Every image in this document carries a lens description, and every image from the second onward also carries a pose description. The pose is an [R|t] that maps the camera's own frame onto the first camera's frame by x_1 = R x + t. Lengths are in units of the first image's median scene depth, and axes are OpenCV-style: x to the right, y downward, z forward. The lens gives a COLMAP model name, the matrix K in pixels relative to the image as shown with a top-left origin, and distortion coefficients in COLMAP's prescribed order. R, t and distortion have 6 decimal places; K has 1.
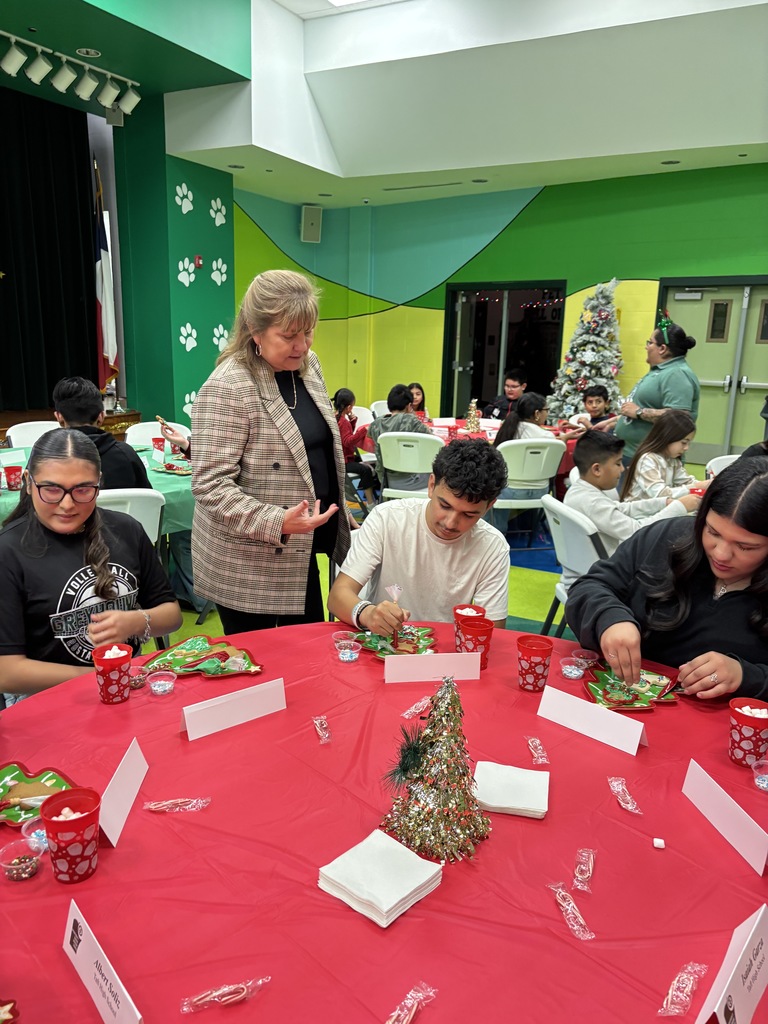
lens RADIAL K [[753.6, 0, 378.0], [0, 753.6, 517.1], [0, 0, 1]] dist [-0.008693, 0.000817]
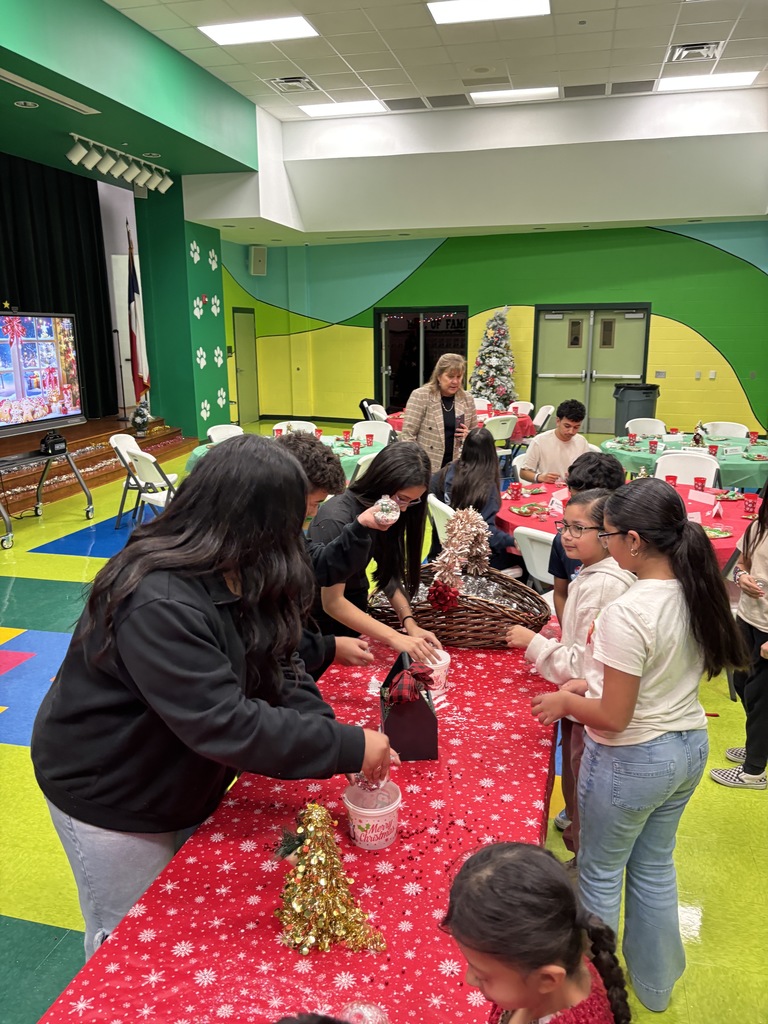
lens RADIAL K [[753.6, 0, 390.2], [0, 753.6, 508.3], [0, 0, 1]] dist [-0.008693, 0.000817]
pose [[0.968695, -0.082734, 0.234062, -0.259430], [0.084013, 0.996454, 0.004518, 0.038564], [-0.233606, 0.015287, 0.972211, -0.322545]]
